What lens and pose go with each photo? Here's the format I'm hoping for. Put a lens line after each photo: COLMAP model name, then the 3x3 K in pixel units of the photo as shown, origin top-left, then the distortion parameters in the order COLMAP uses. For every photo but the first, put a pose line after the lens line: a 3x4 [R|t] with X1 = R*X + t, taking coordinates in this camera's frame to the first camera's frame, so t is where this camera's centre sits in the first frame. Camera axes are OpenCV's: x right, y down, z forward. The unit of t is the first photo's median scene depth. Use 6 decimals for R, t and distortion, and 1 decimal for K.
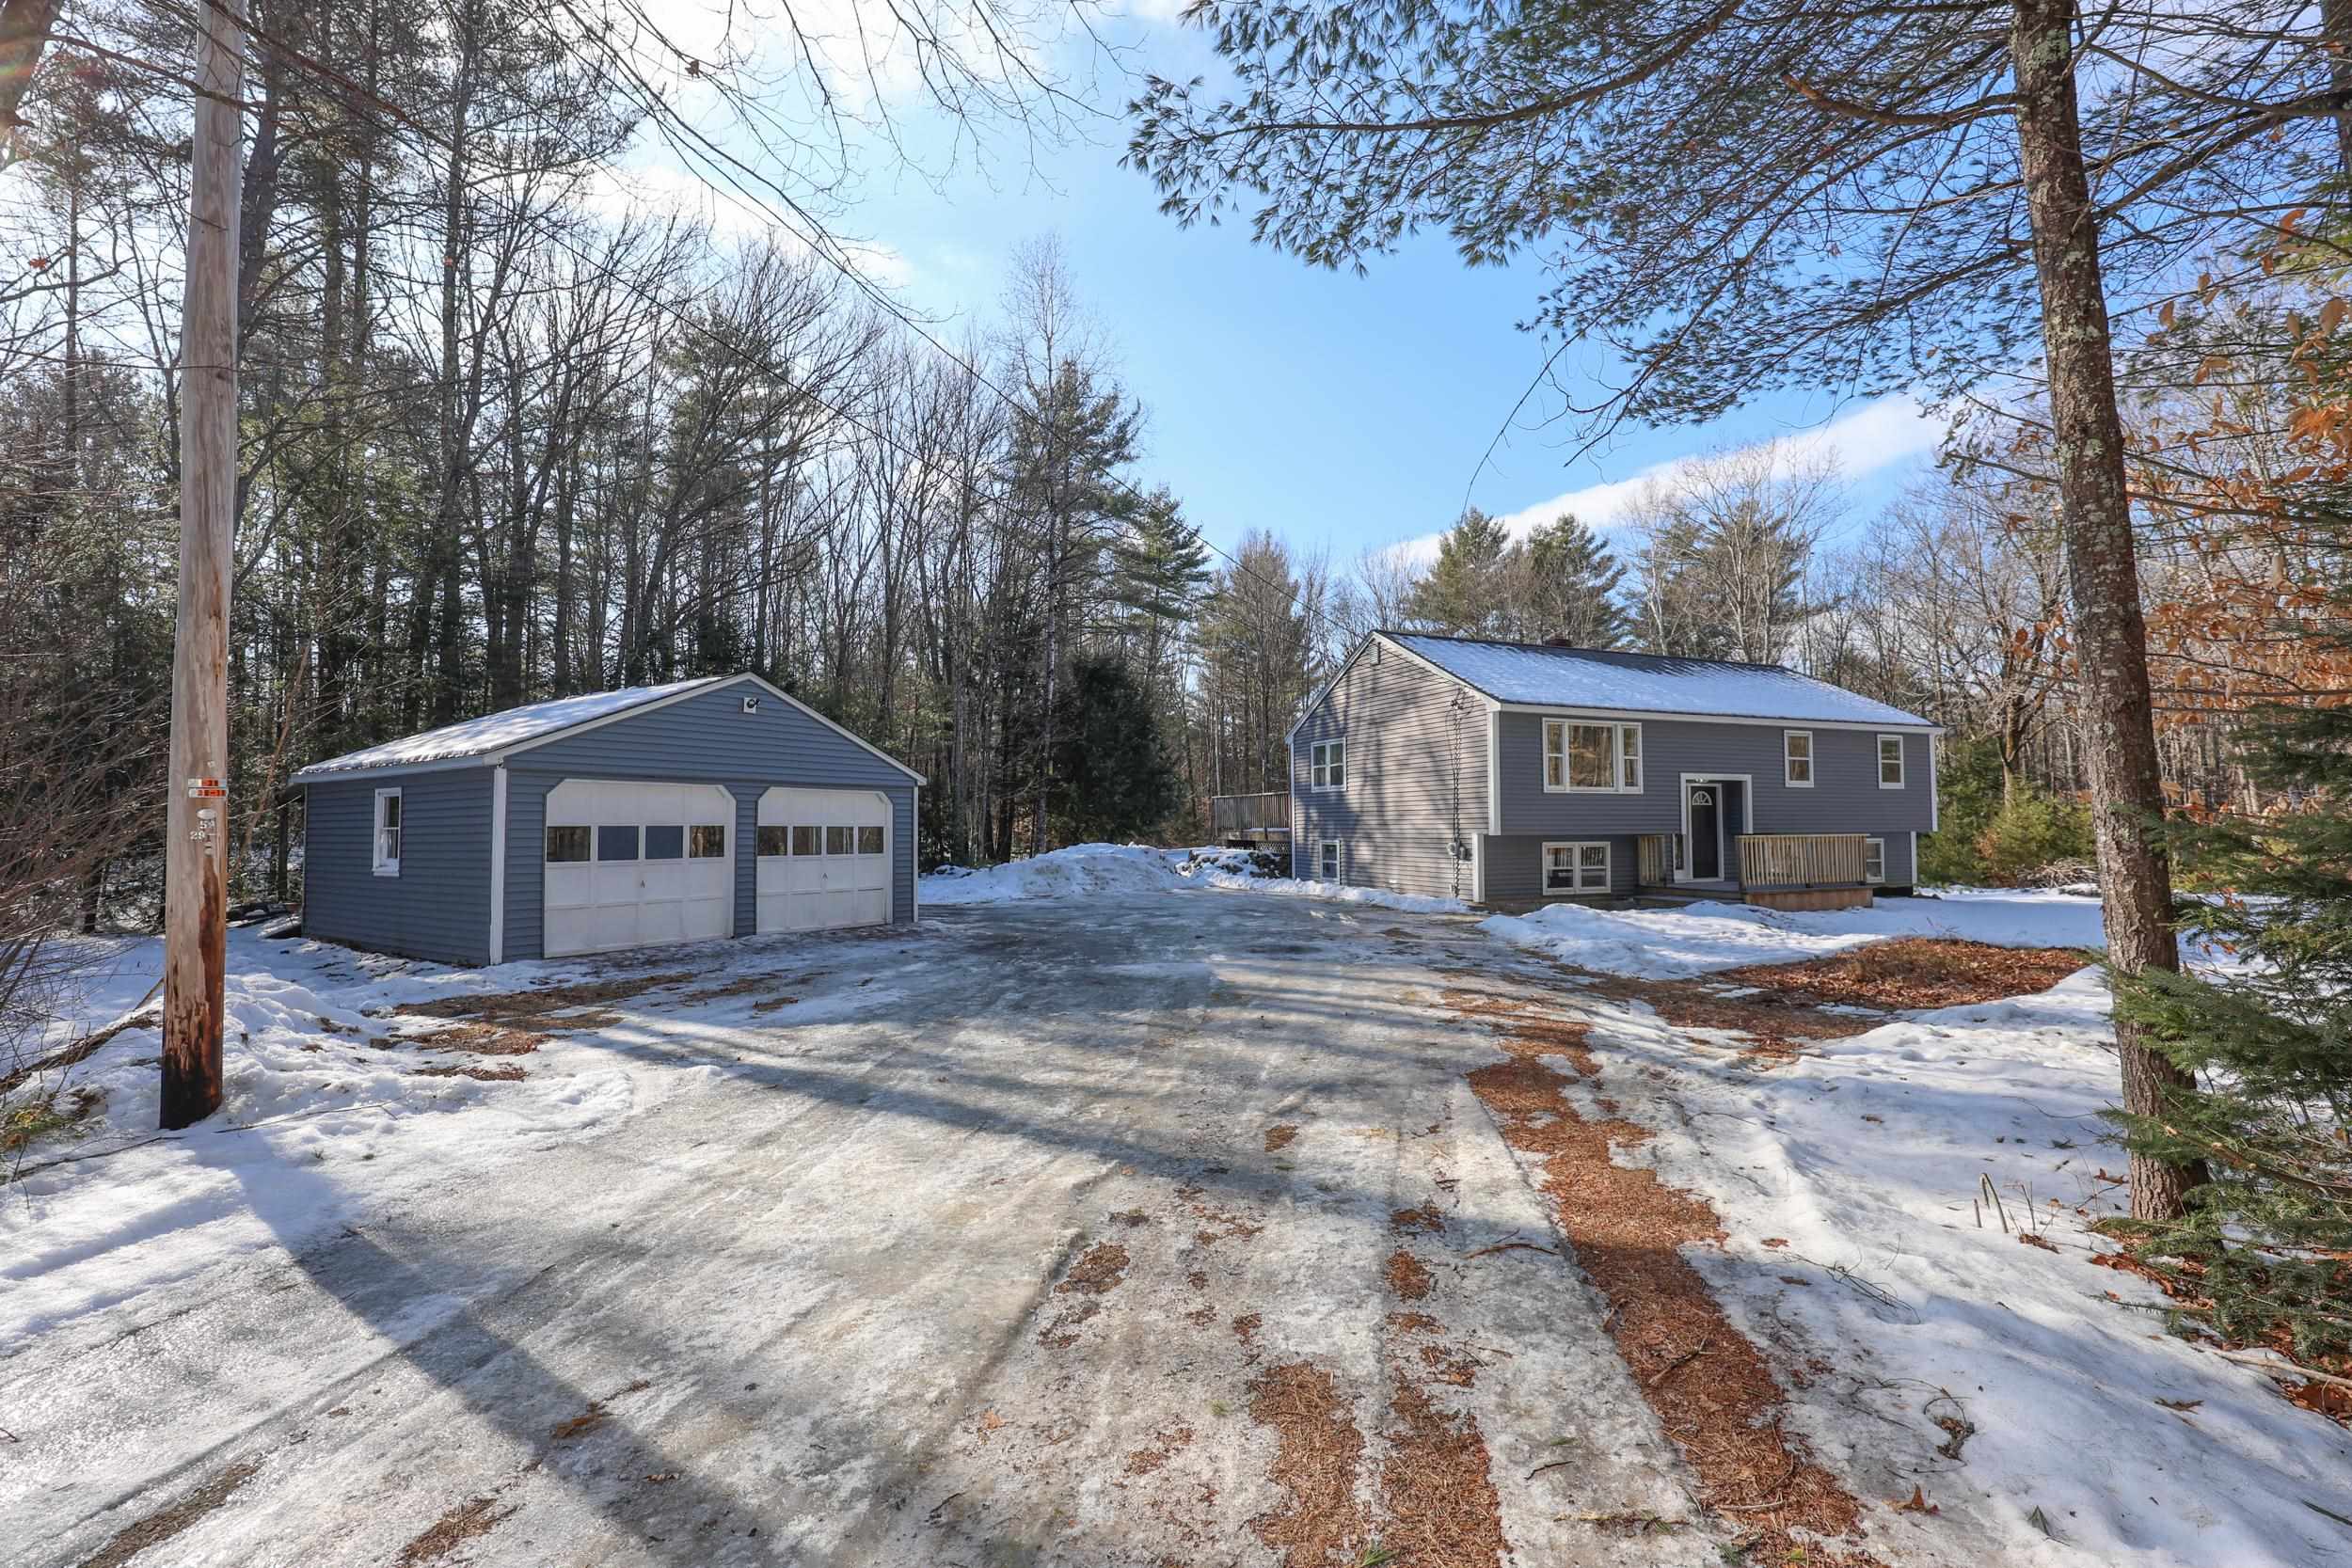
lens RADIAL K [[967.8, 0, 1182.2], [0, 967.8, 782.6], [0, 0, 1]] dist [-0.001145, -0.000364]
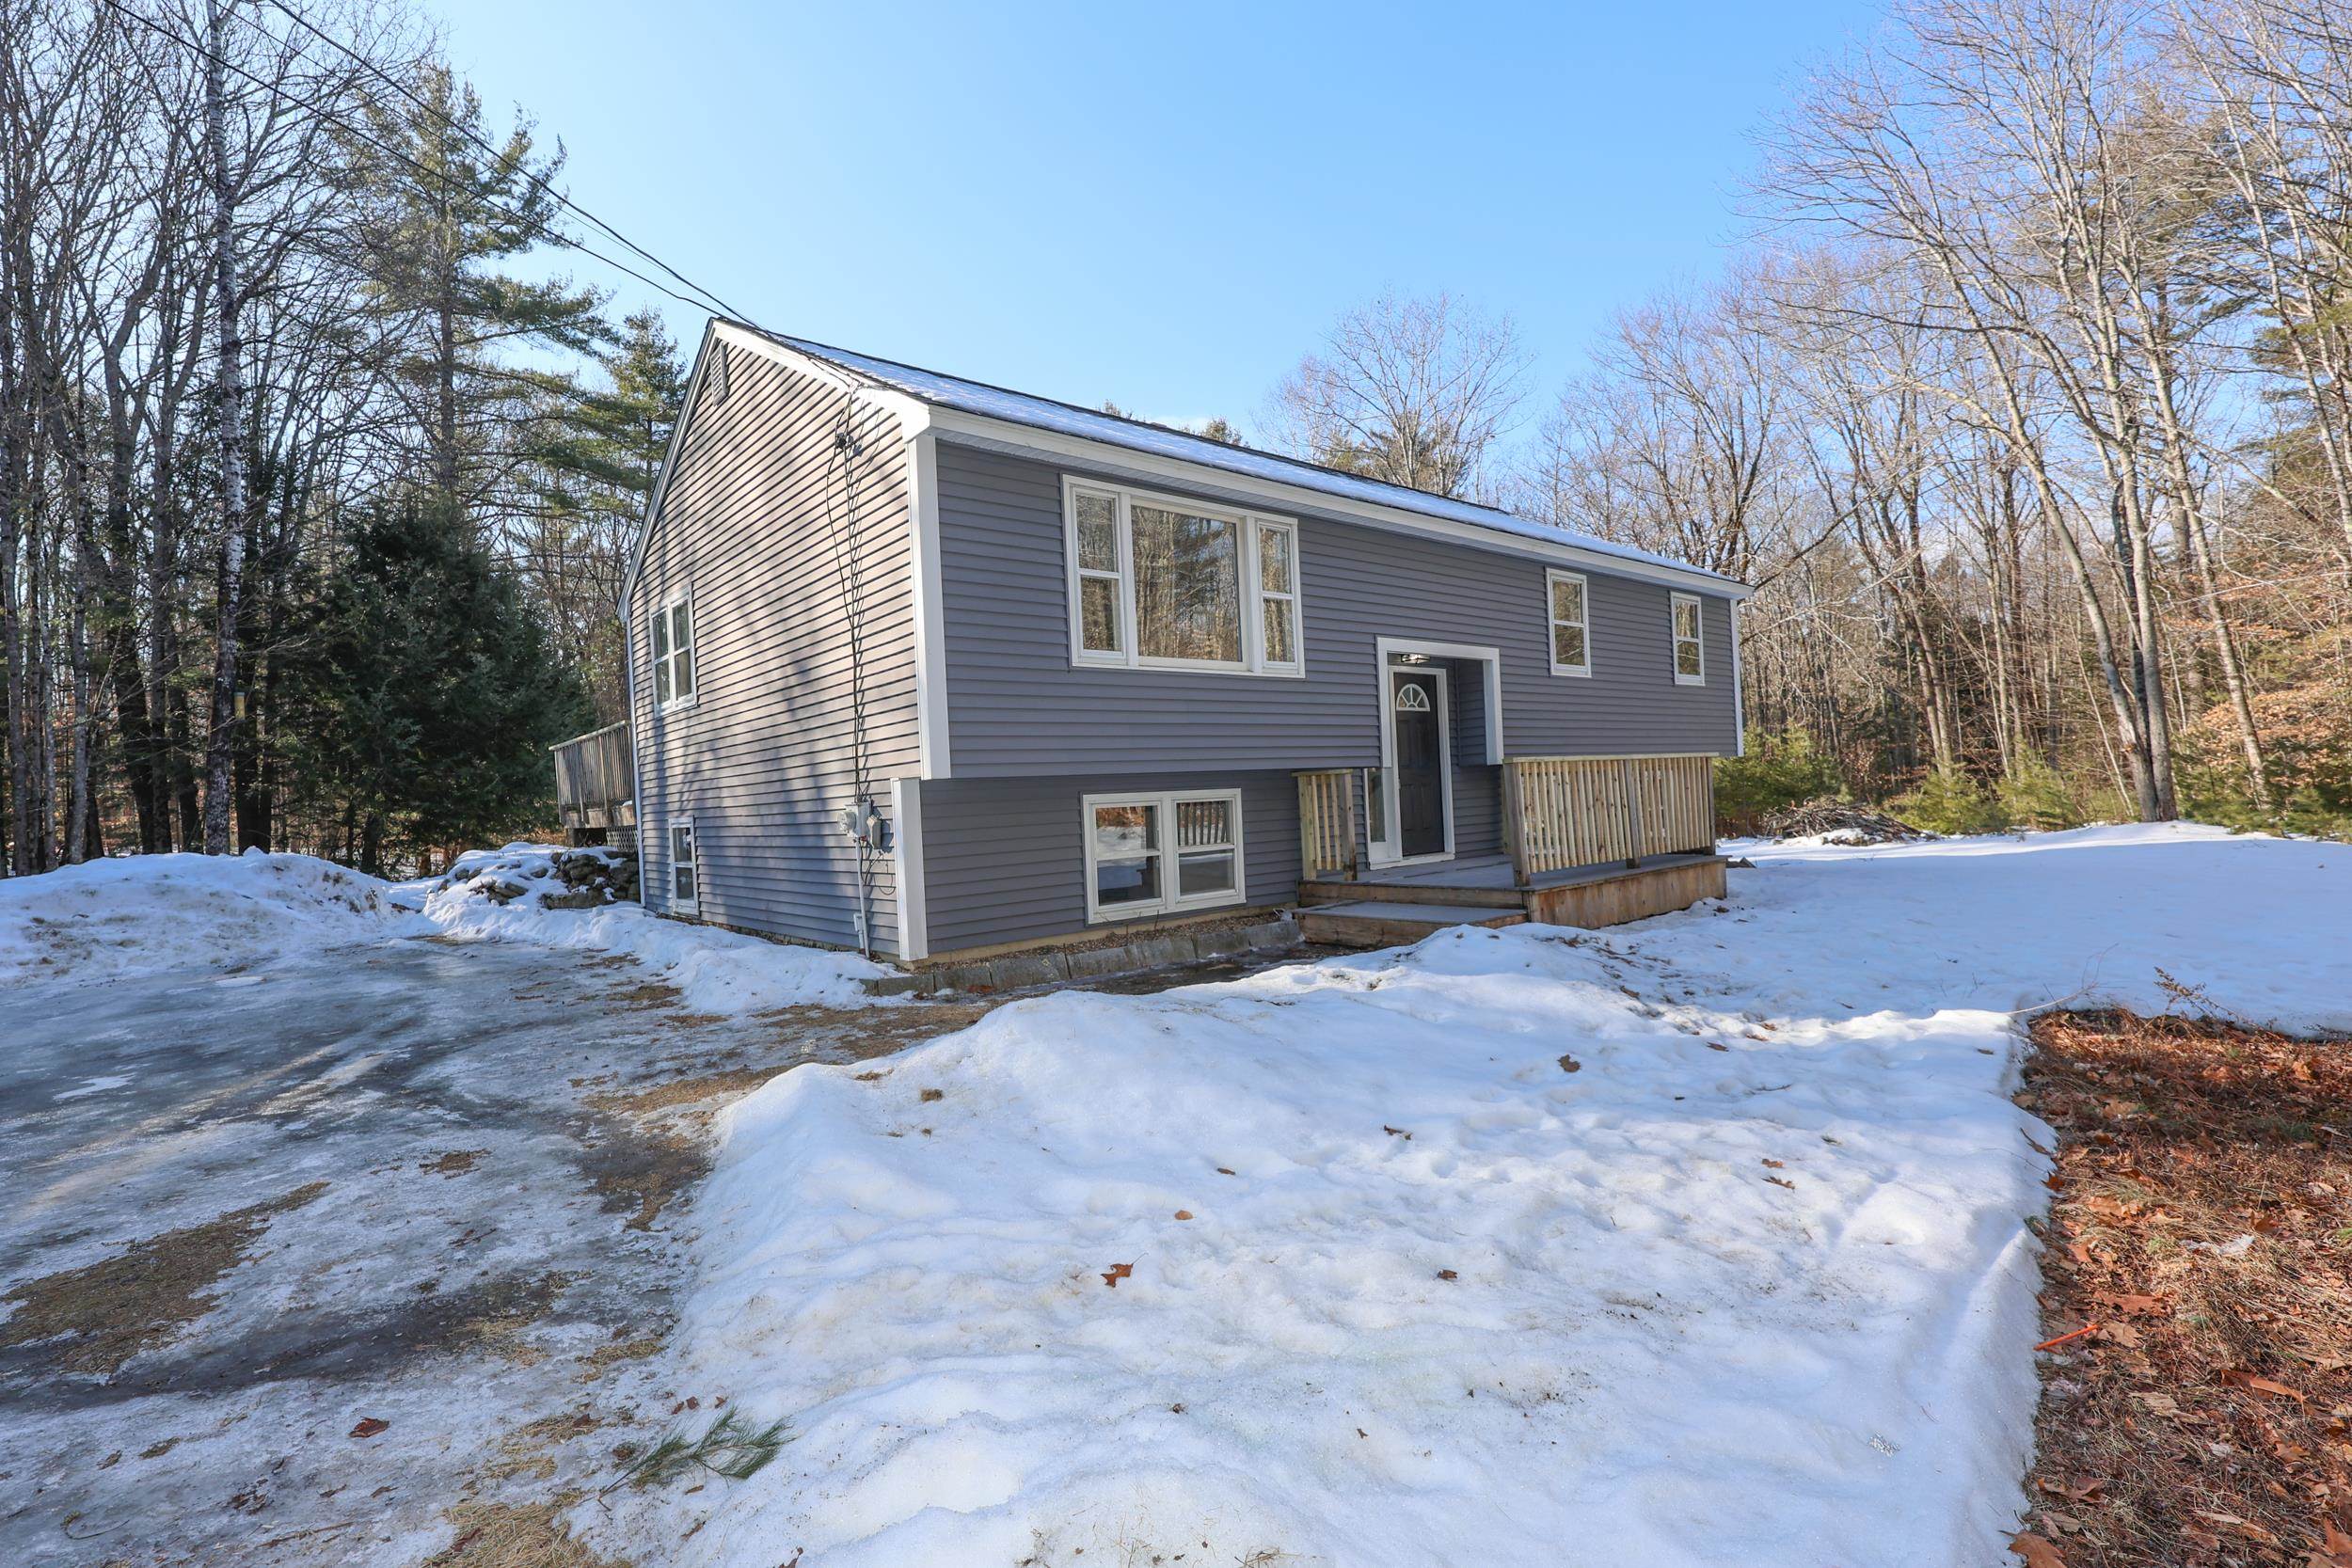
lens RADIAL K [[1024.0, 0, 1171.0], [0, 1024.0, 790.2], [0, 0, 1]] dist [0.001318, -0.000089]
pose [[0.952497, -0.041366, 0.301726, 0.210715], [0.033552, 0.998955, 0.031037, 0.035984], [-0.302695, -0.019440, 0.952889, 0.437828]]
